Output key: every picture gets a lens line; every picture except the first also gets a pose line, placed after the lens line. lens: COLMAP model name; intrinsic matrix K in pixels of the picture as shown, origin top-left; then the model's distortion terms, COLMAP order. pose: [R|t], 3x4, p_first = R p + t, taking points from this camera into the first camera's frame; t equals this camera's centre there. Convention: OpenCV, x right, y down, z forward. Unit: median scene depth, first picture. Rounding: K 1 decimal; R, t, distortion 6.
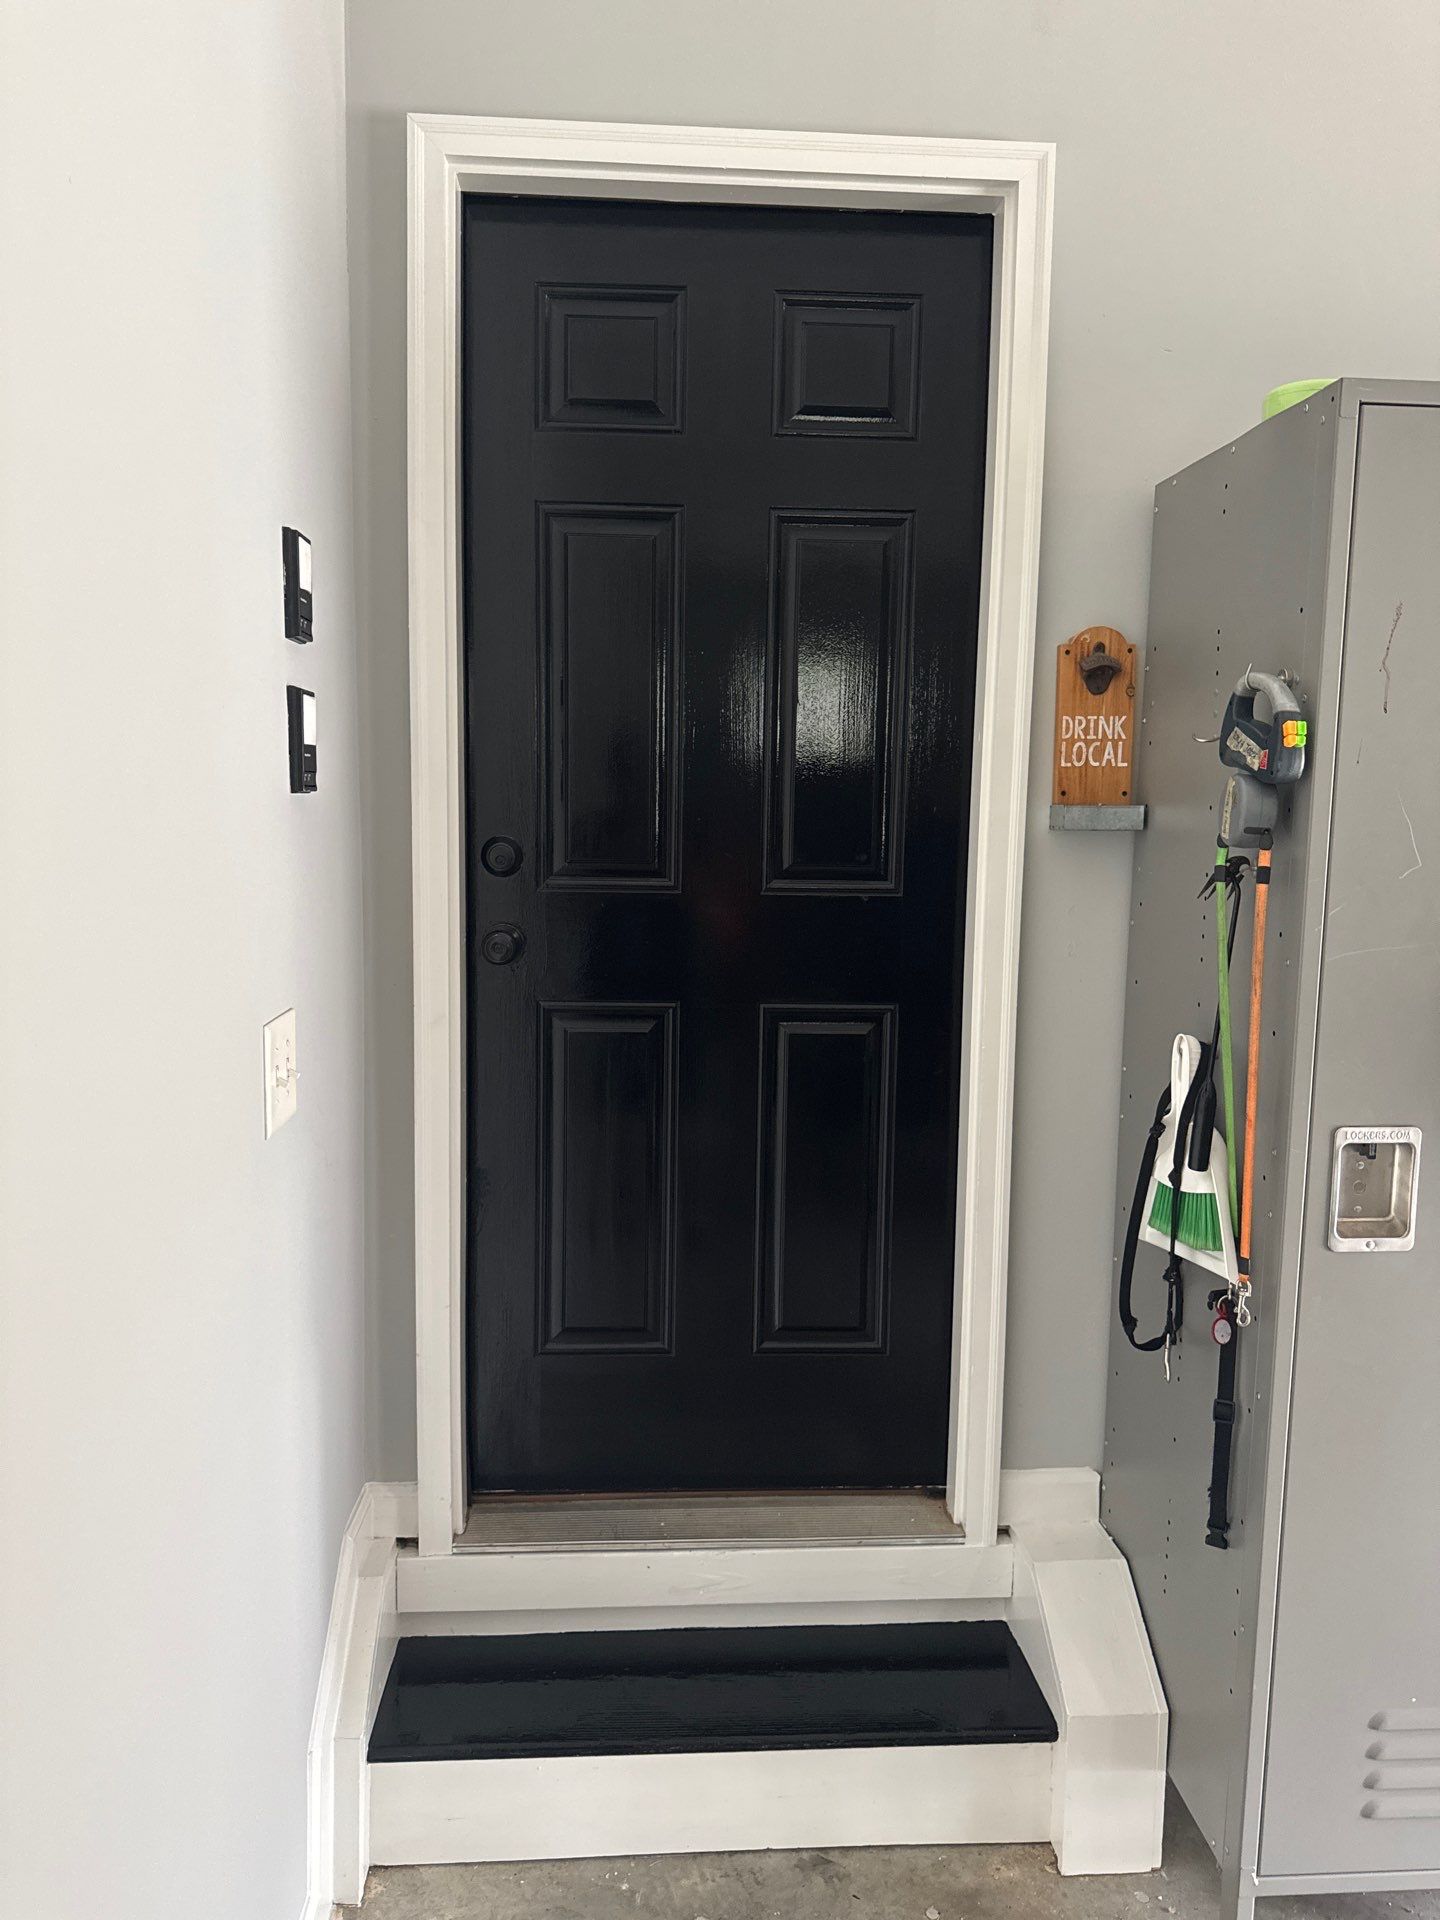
lens RADIAL K [[1351.2, 0, 712.4], [0, 1351.2, 962.6], [0, 0, 1]] dist [0.010990, -0.005164]
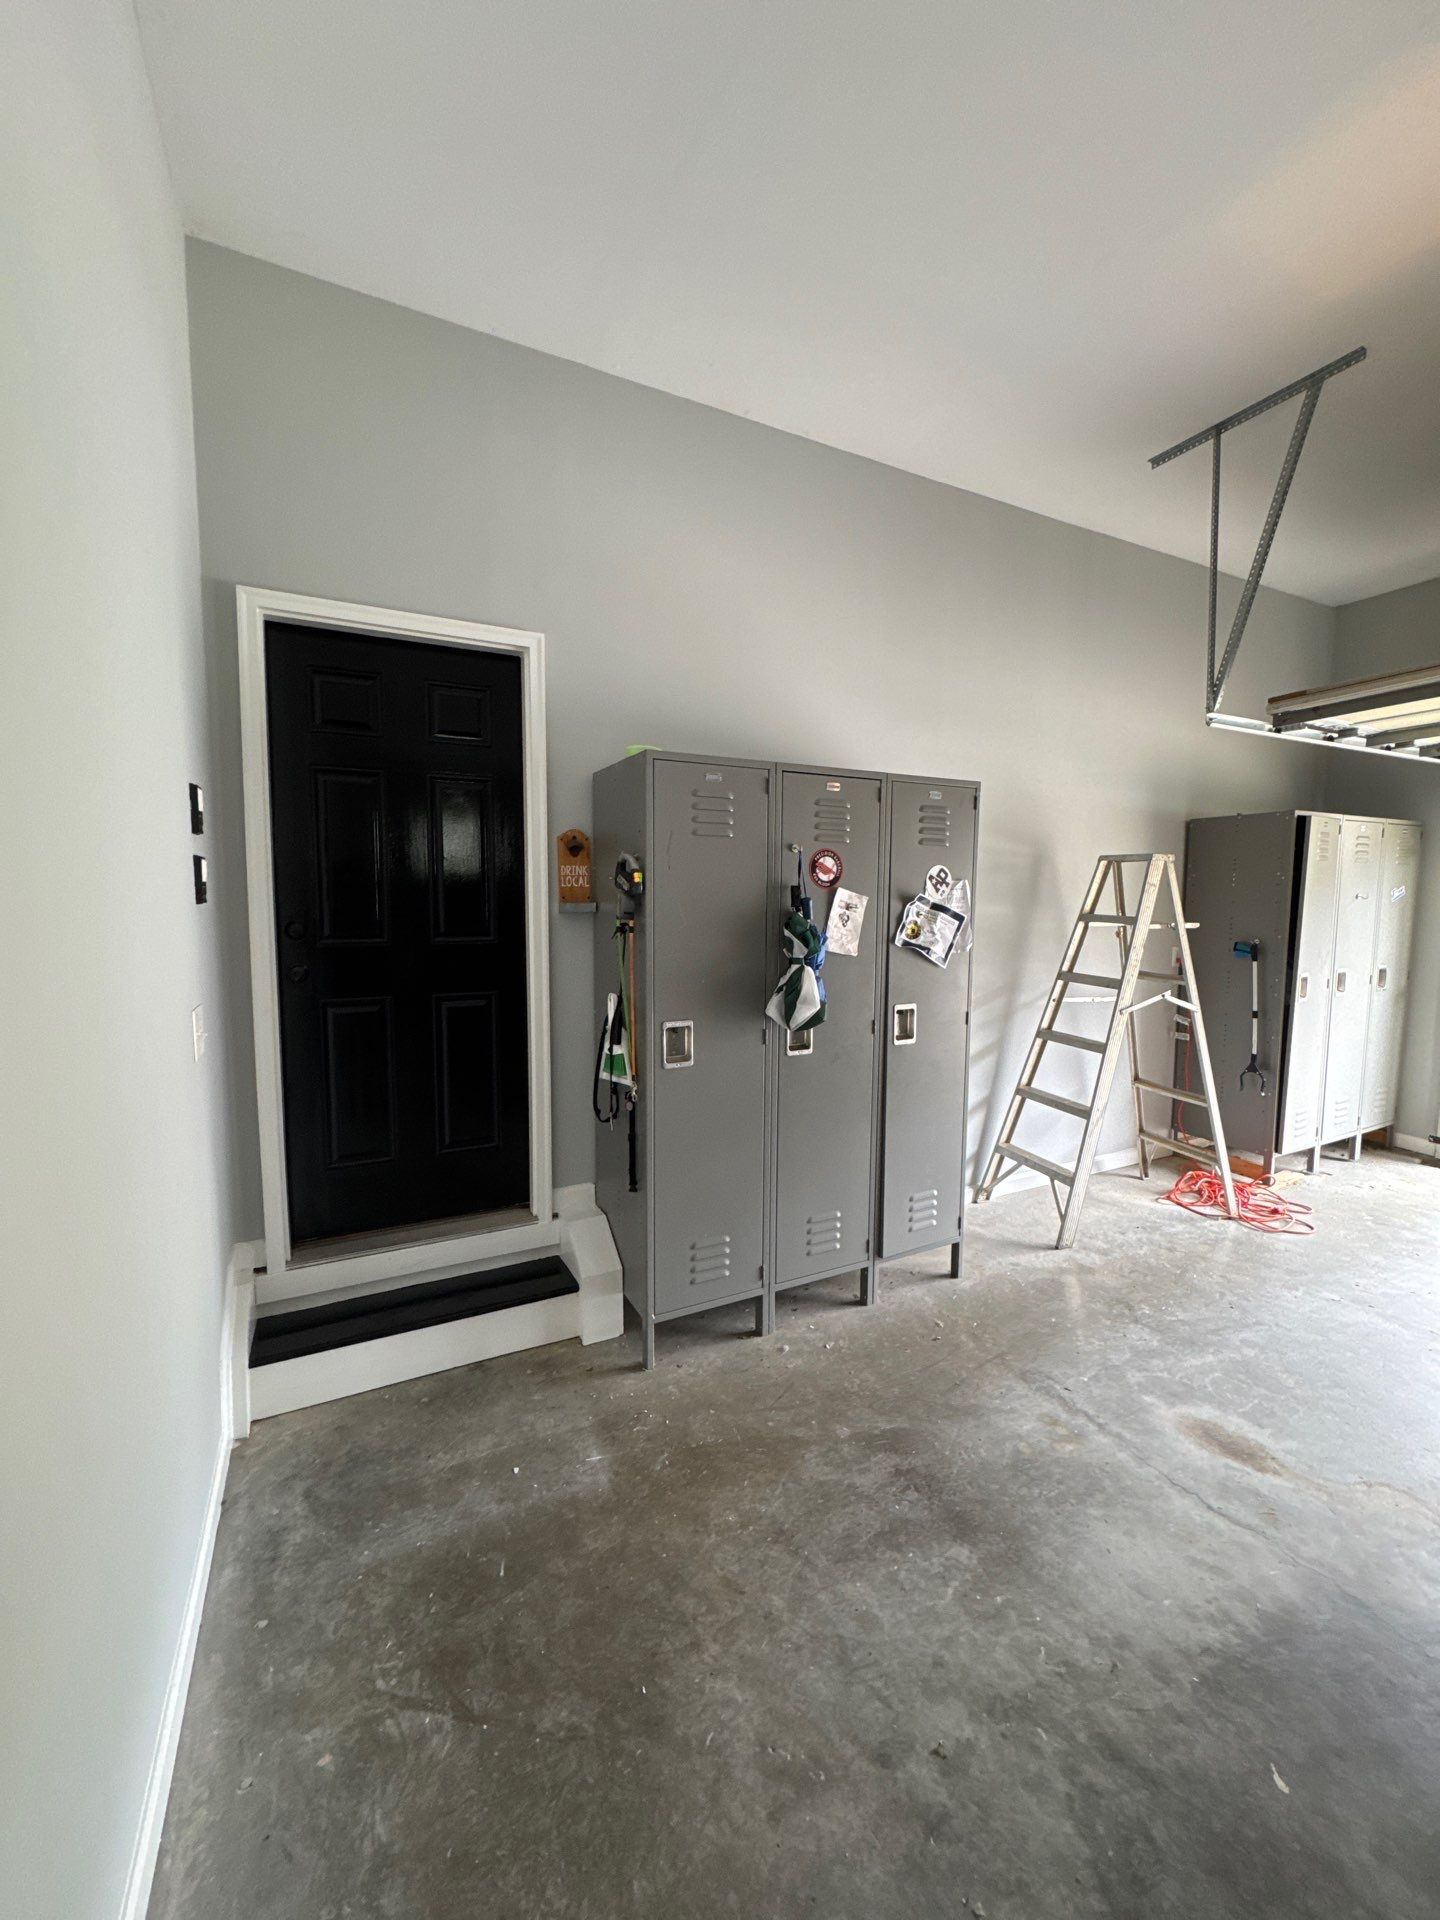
lens RADIAL K [[753.7, 0, 713.8], [0, 753.7, 958.7], [0, 0, 1]] dist [-0.001915, 0.000207]
pose [[0.921047, -0.043826, 0.386977, -0.016783], [0.055819, 0.998245, -0.019802, 0.025171], [-0.385430, 0.039839, 0.921877, -0.345799]]
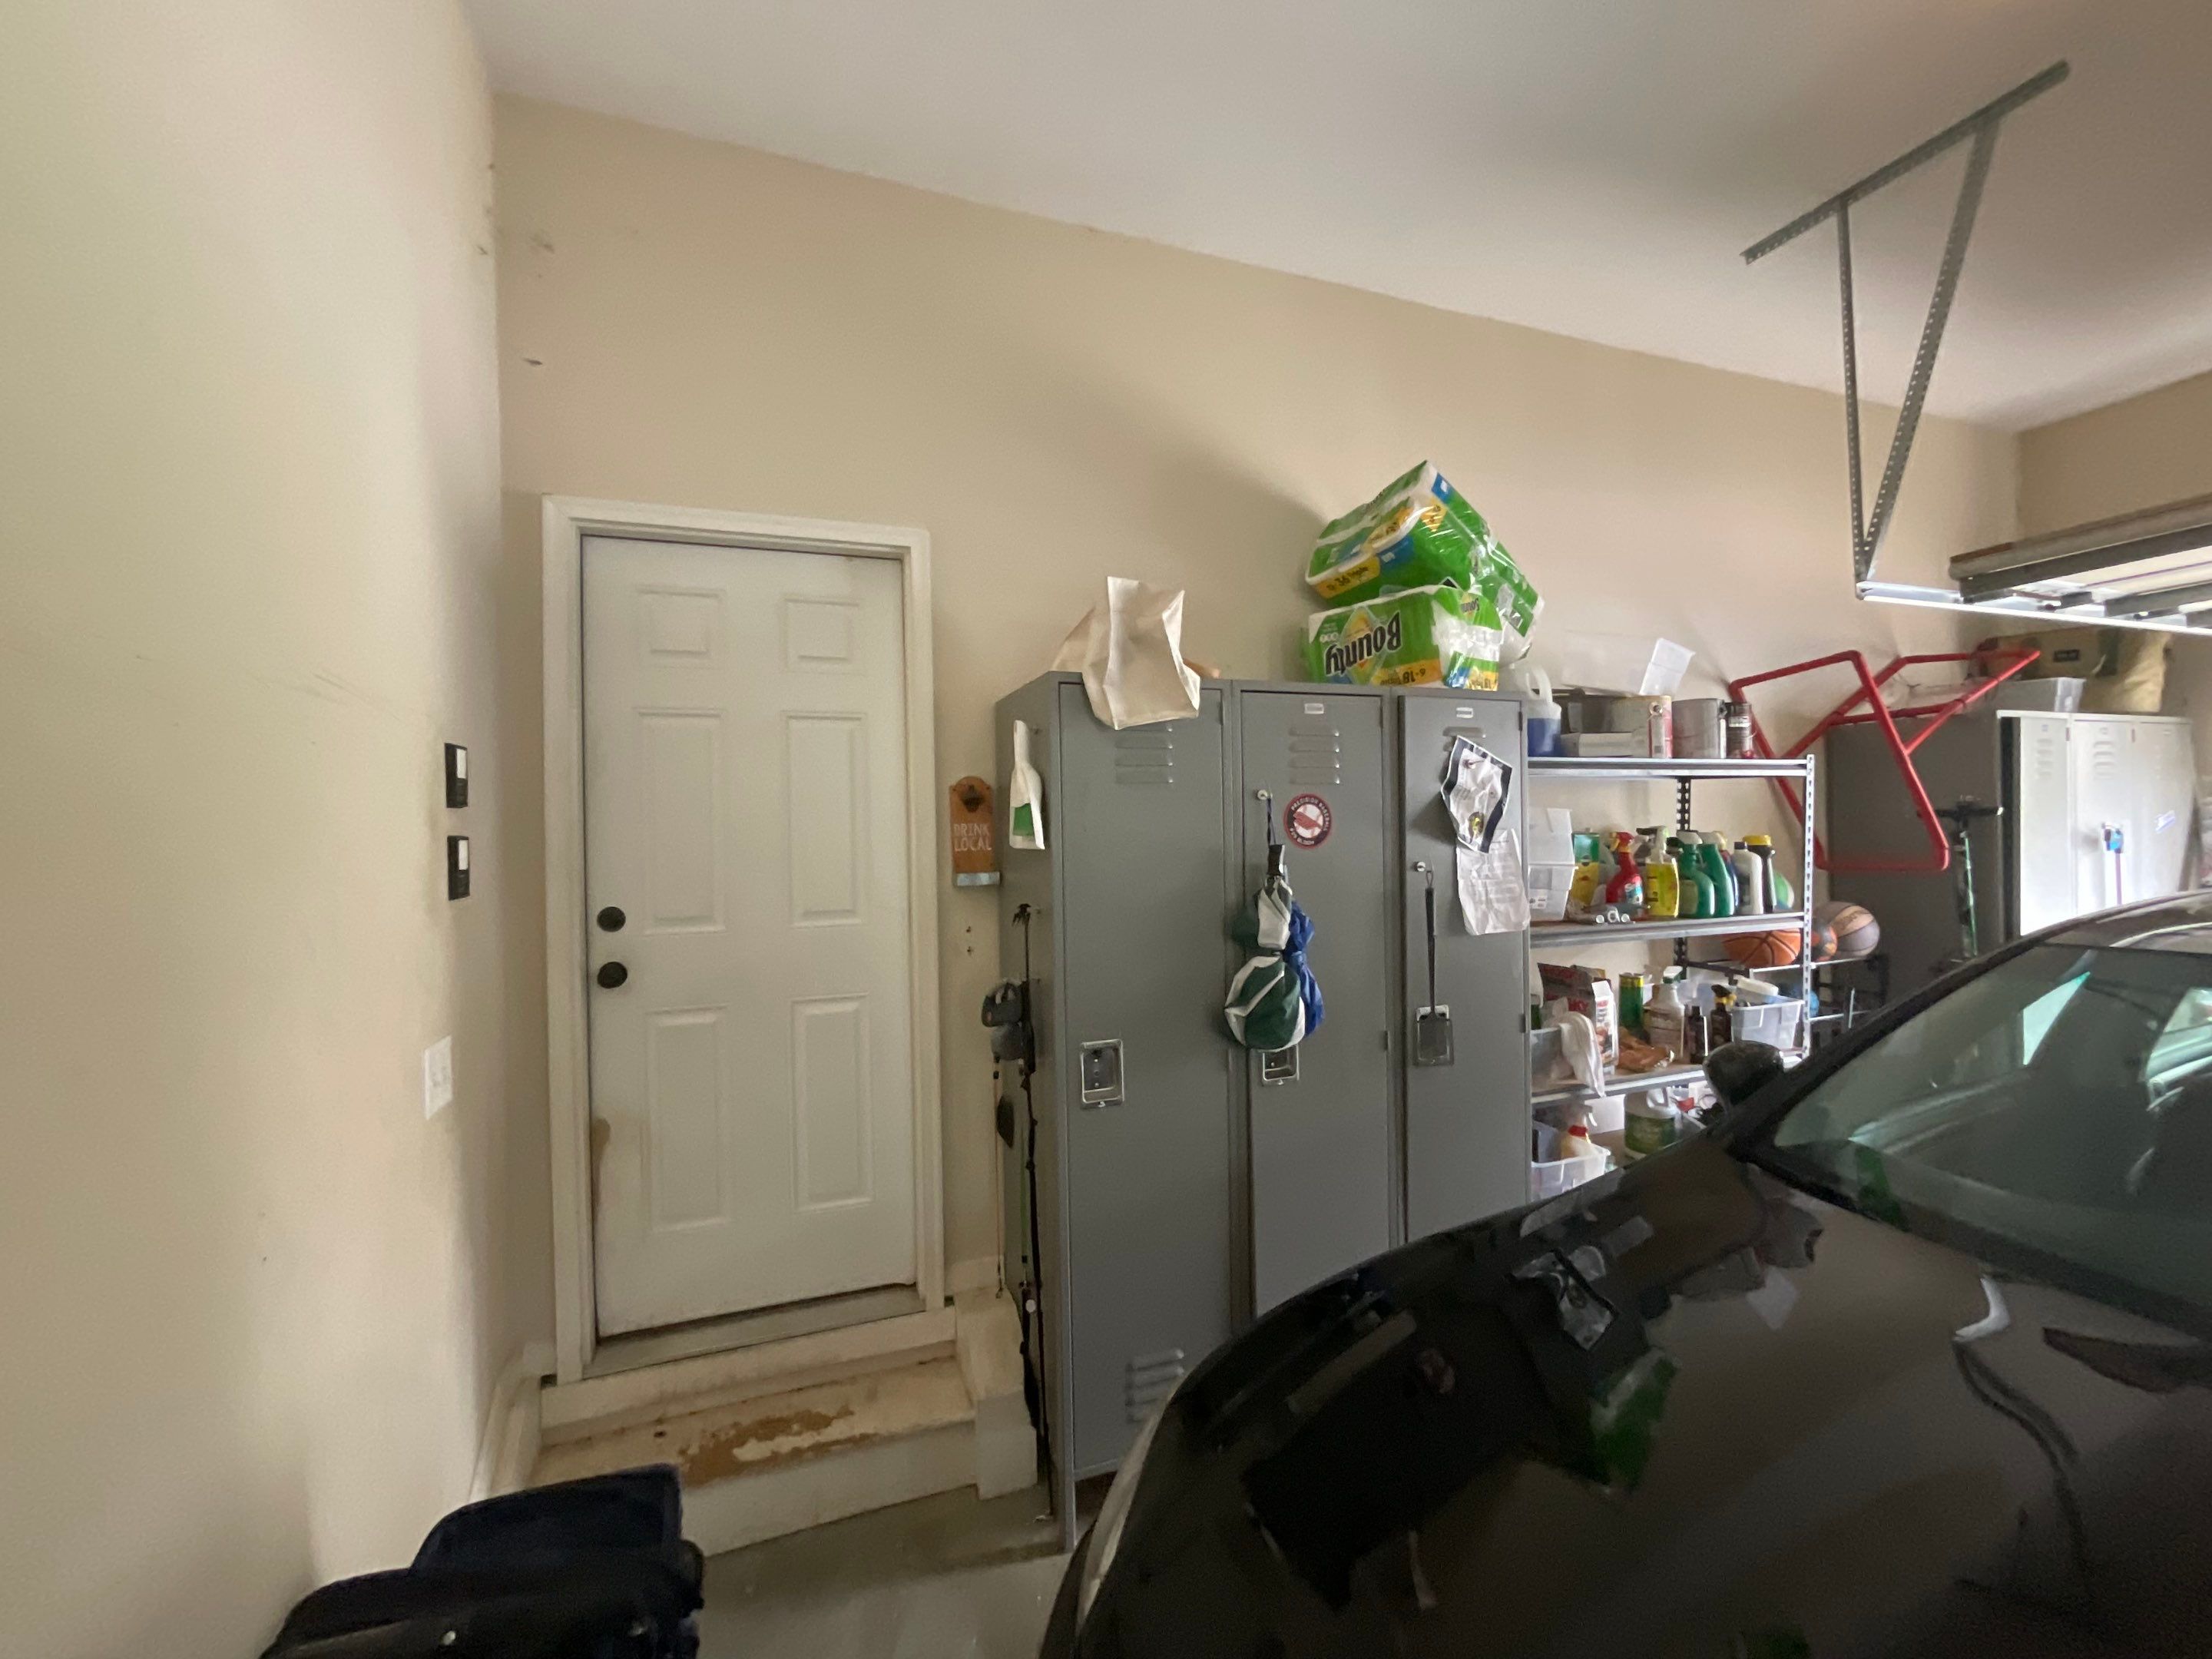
lens RADIAL K [[868.3, 0, 1099.1], [0, 868.3, 827.6], [0, 0, 1]] dist [-0.001915, 0.000207]
pose [[0.959761, -0.034318, 0.278714, 0.124405], [0.067341, 0.991671, -0.109786, -0.037306], [-0.272626, 0.124137, 0.954078, -0.182834]]
